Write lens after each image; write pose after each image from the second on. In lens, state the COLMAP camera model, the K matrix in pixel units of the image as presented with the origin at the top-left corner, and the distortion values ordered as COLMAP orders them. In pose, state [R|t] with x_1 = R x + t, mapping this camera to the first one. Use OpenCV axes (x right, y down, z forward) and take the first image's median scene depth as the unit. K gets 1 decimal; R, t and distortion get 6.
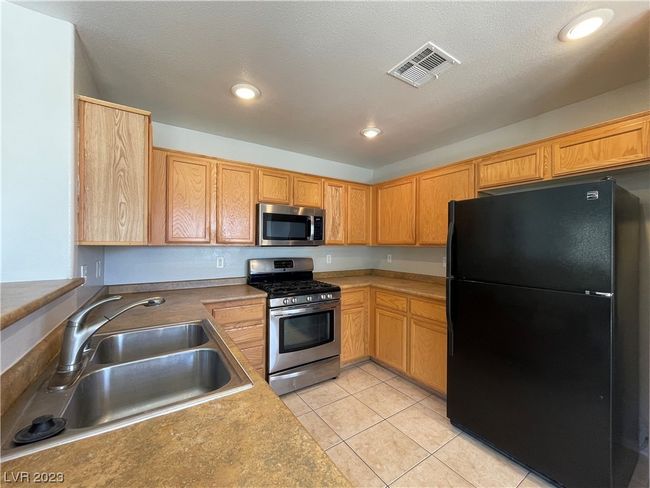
lens RADIAL K [[263.0, 0, 326.5], [0, 263.0, 242.5], [0, 0, 1]] dist [-0.002487, 0.000014]
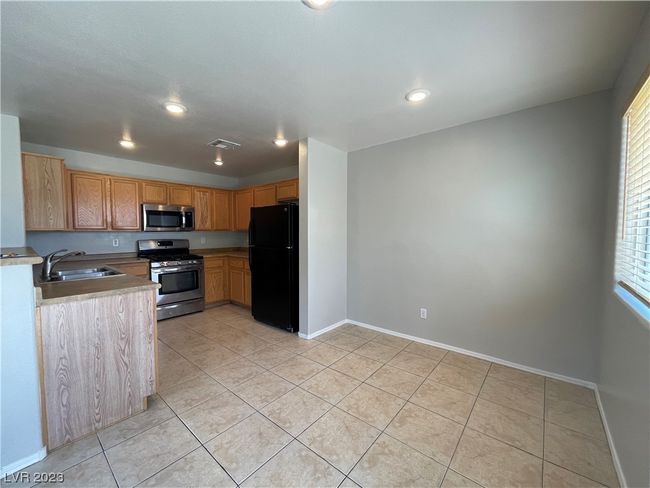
lens RADIAL K [[264.7, 0, 325.0], [0, 264.7, 244.0], [0, 0, 1]] dist [0.000040, 0.000391]
pose [[0.961975, -0.018732, 0.272495, 0.344982], [0.003255, 0.998361, 0.057137, 0.002593], [-0.273119, -0.054077, 0.960459, -0.805371]]
